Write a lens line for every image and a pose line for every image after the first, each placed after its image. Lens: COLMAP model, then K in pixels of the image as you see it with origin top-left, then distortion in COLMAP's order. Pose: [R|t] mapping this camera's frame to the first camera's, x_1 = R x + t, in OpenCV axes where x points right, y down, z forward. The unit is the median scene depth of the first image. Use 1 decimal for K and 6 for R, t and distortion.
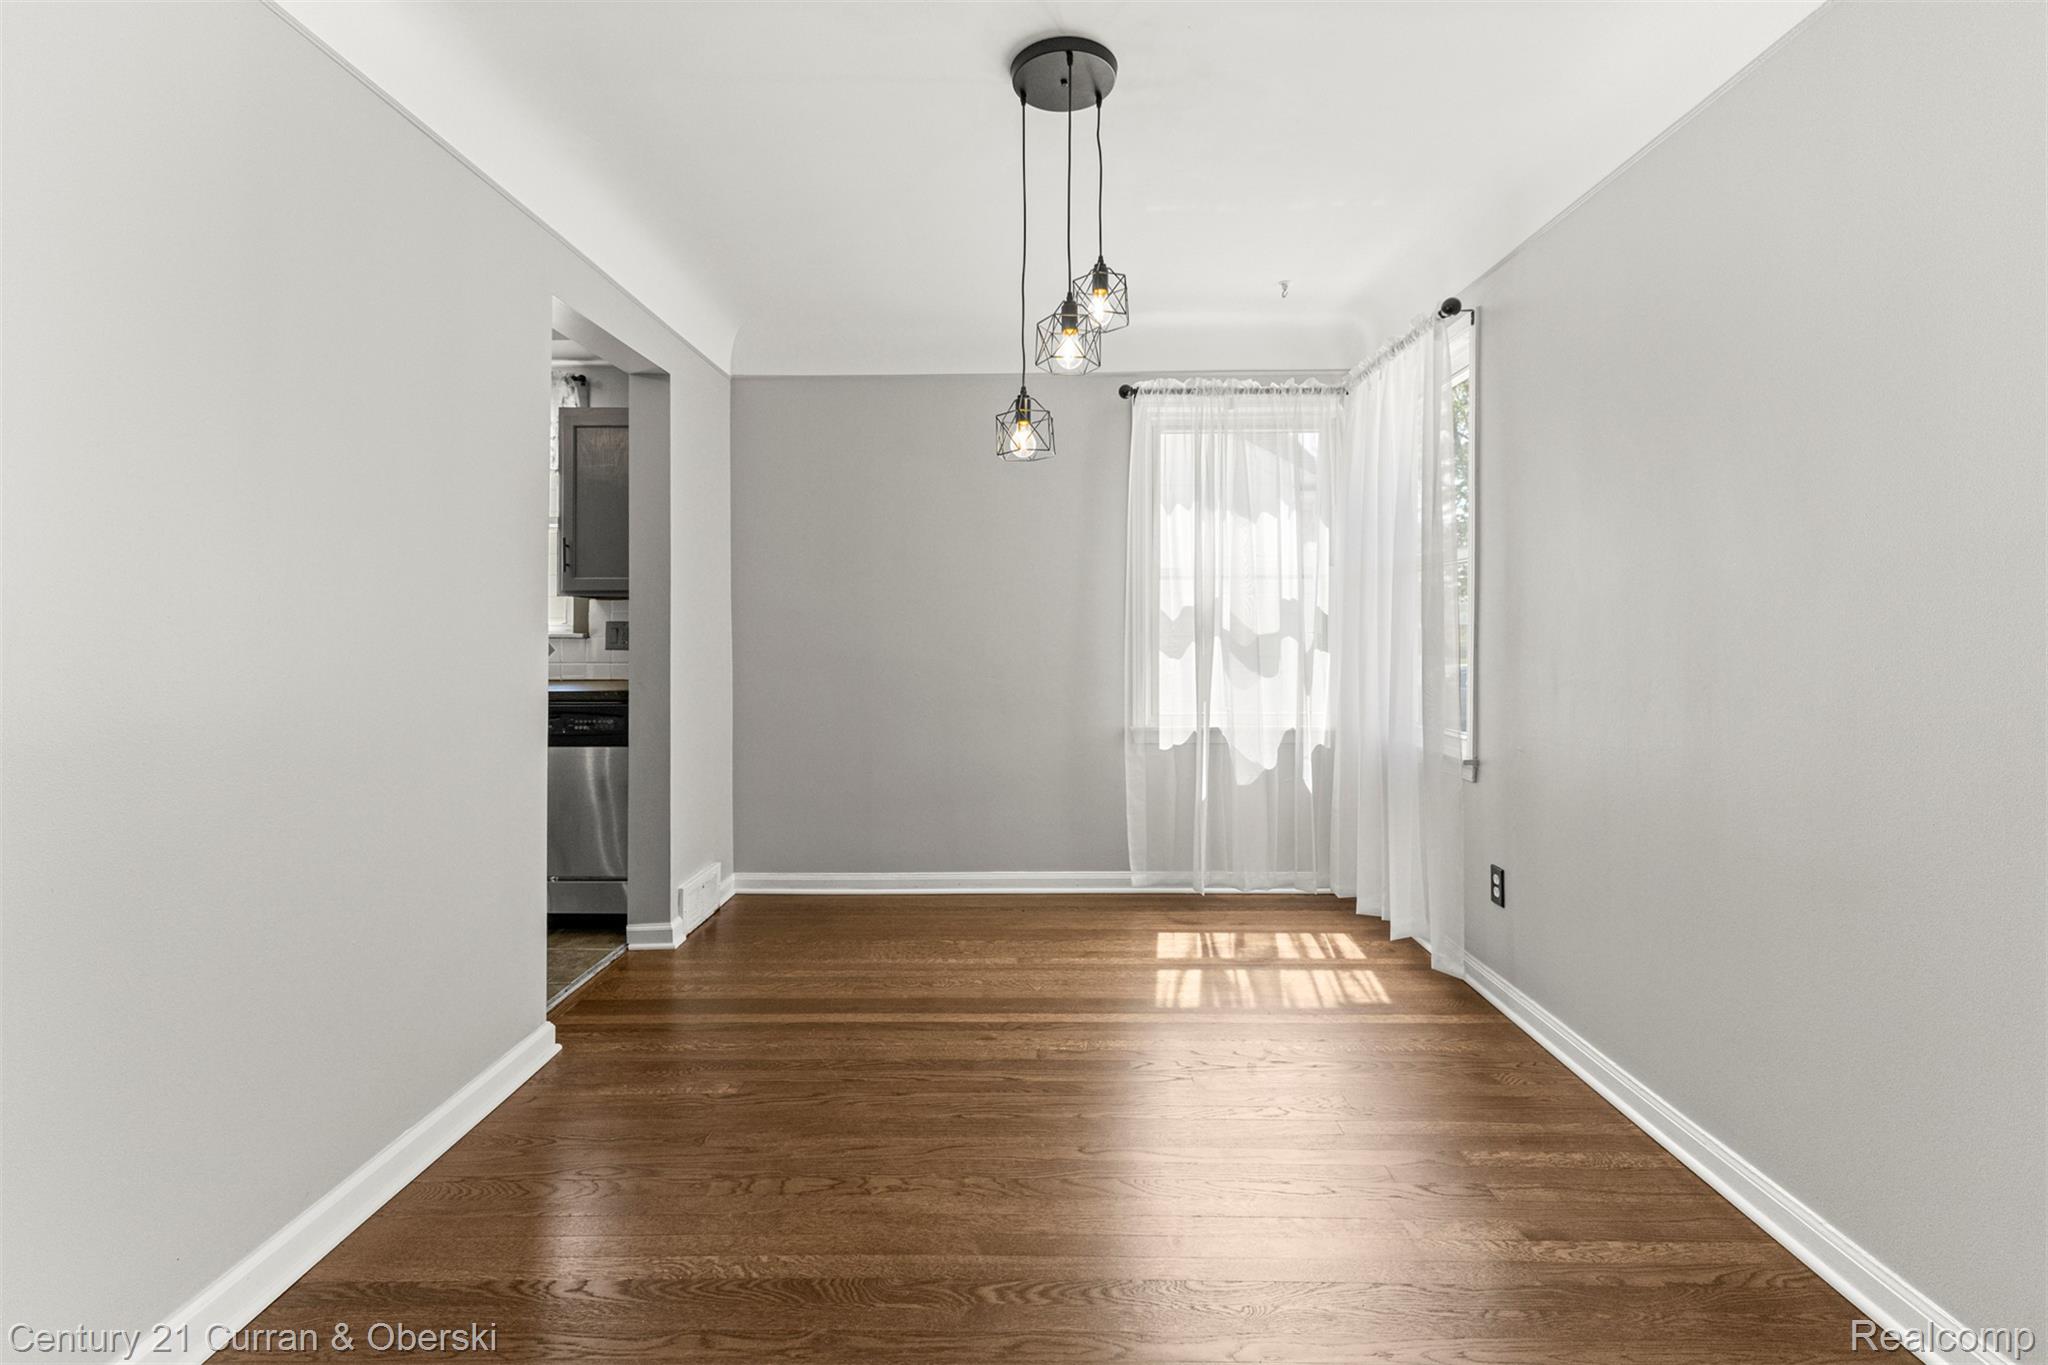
lens RADIAL K [[896.7, 0, 1028.7], [0, 896.7, 640.1], [0, 0, 1]] dist [-0.000210, 0.000038]
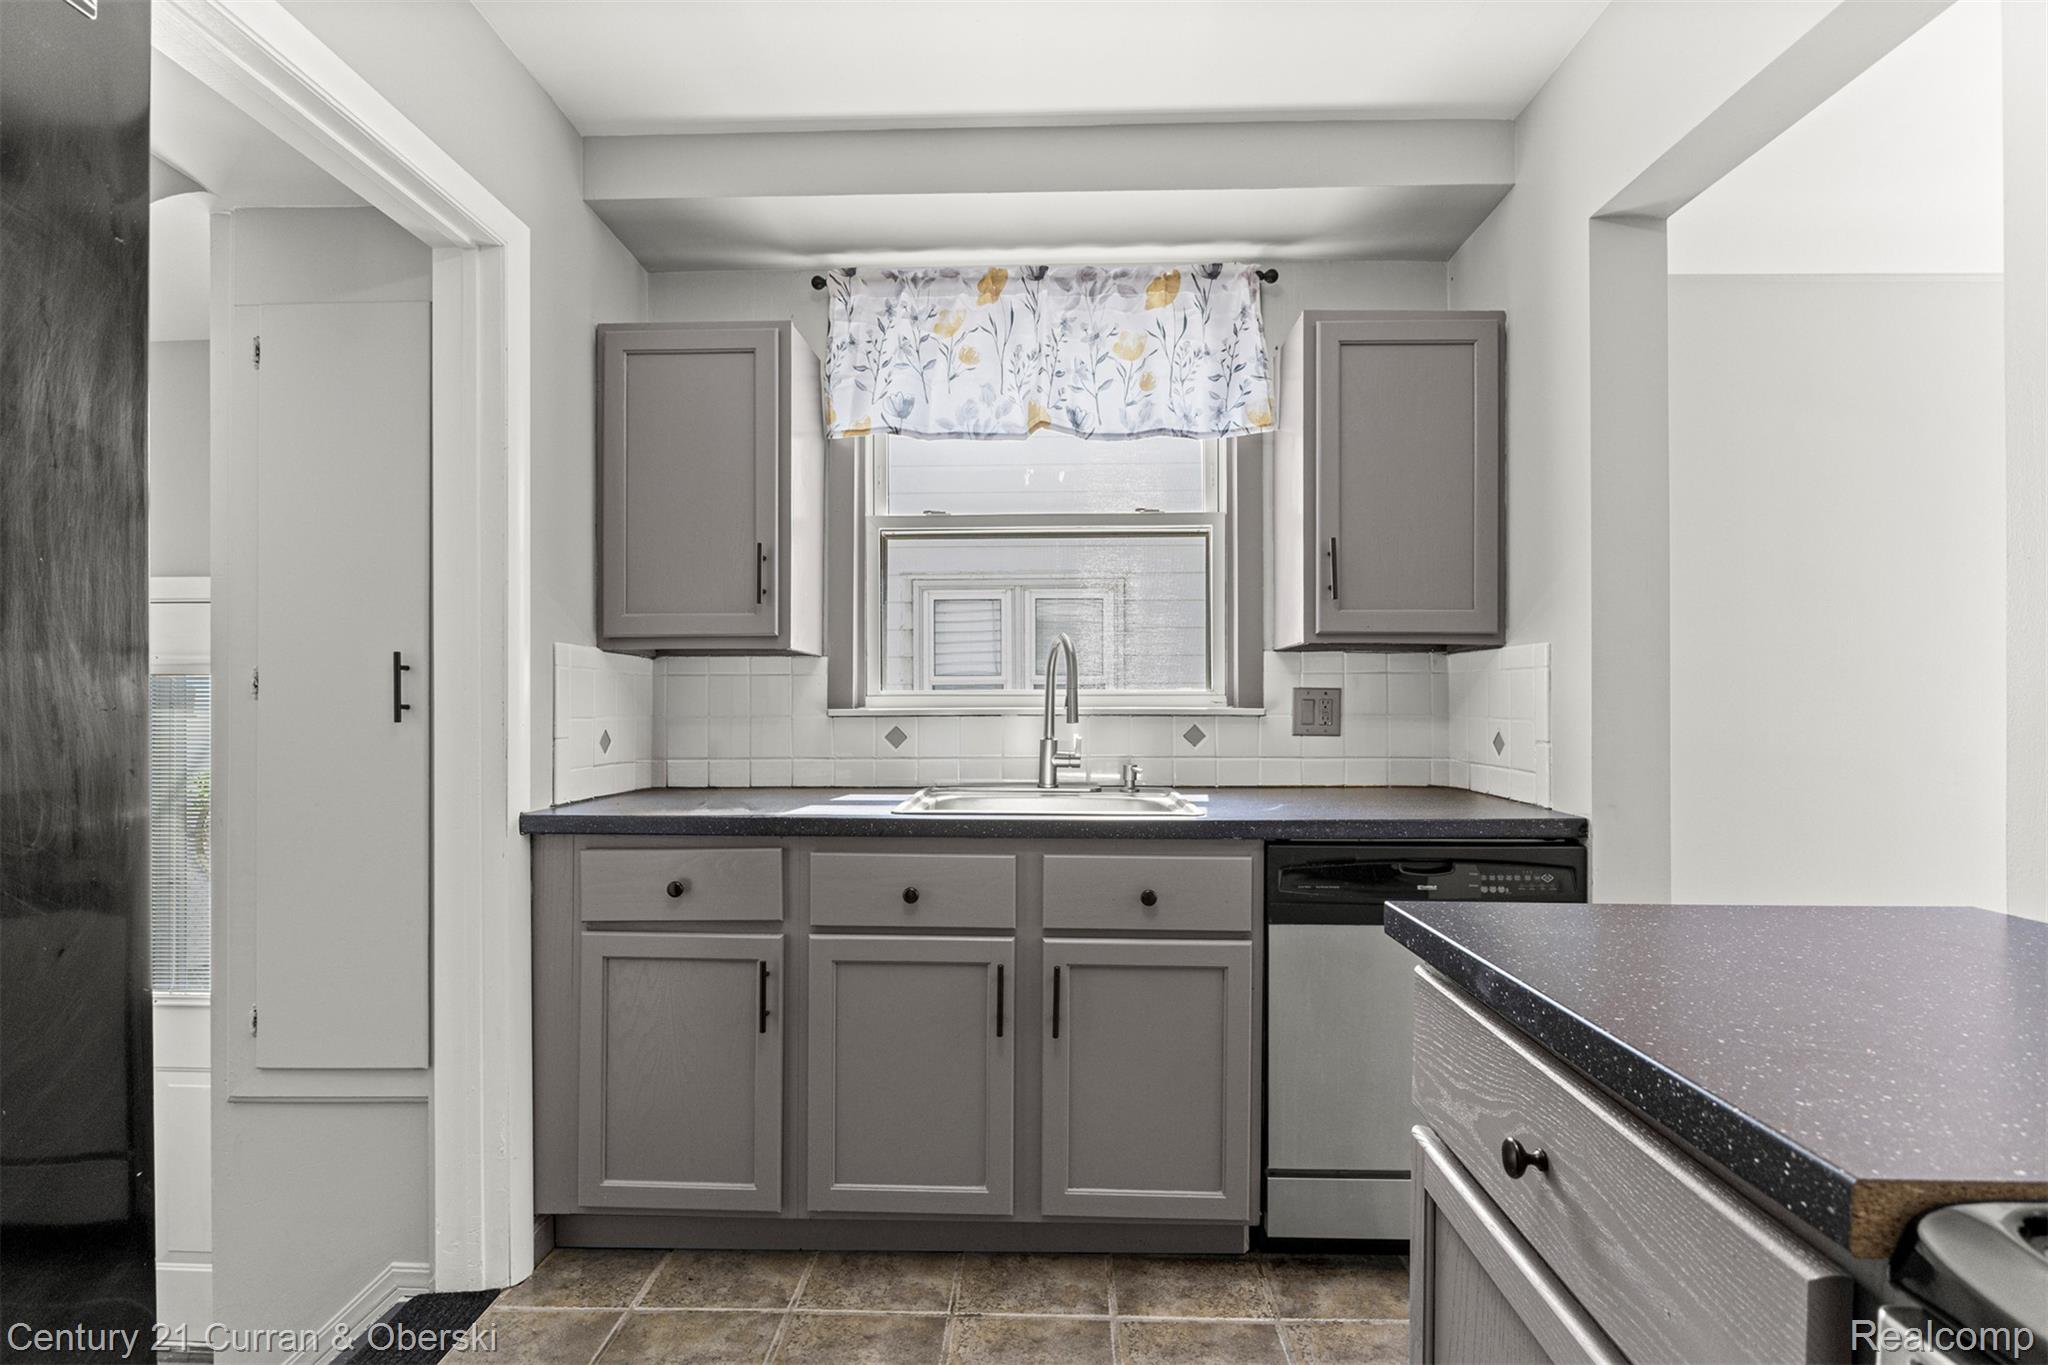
lens RADIAL K [[957.5, 0, 1031.2], [0, 957.5, 700.1], [0, 0, 1]] dist [-0.007348, -0.000192]
pose [[0.999941, 0.000438, -0.010895, -0.756088], [-0.000466, 0.999997, -0.002598, -0.012090], [0.010894, 0.002603, 0.999937, 0.432337]]
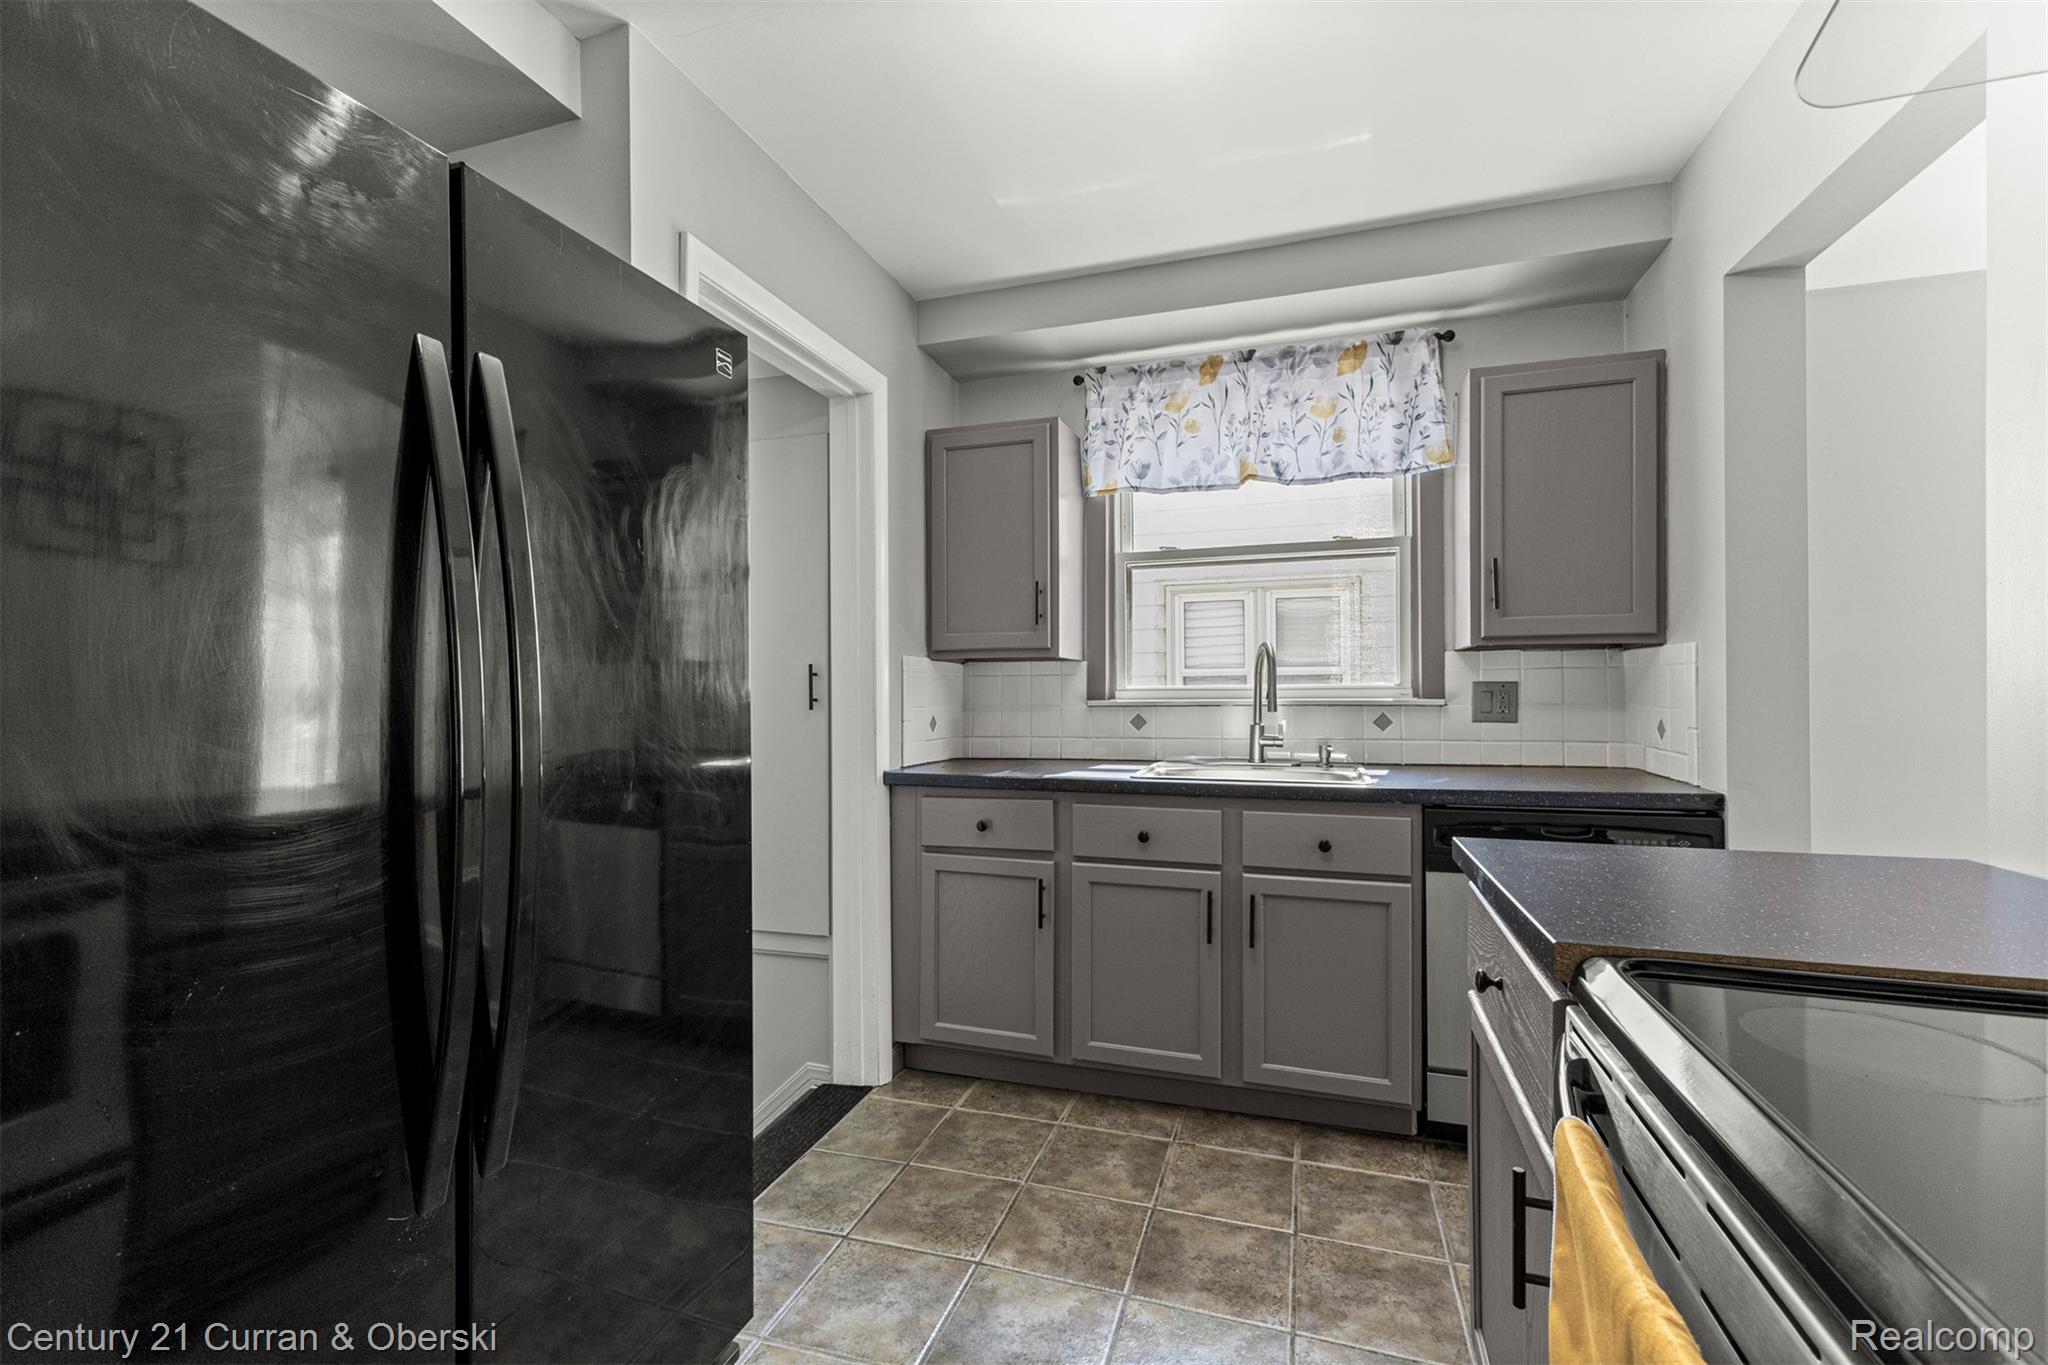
lens RADIAL K [[876.1, 0, 1028.6], [0, 876.1, 692.3], [0, 0, 1]] dist [0.002890, 0.000742]
pose [[0.955552, -0.004033, -0.294796, -0.712214], [0.003826, 0.999992, -0.001276, -0.014738], [0.294799, 0.000092, 0.955559, 0.288641]]
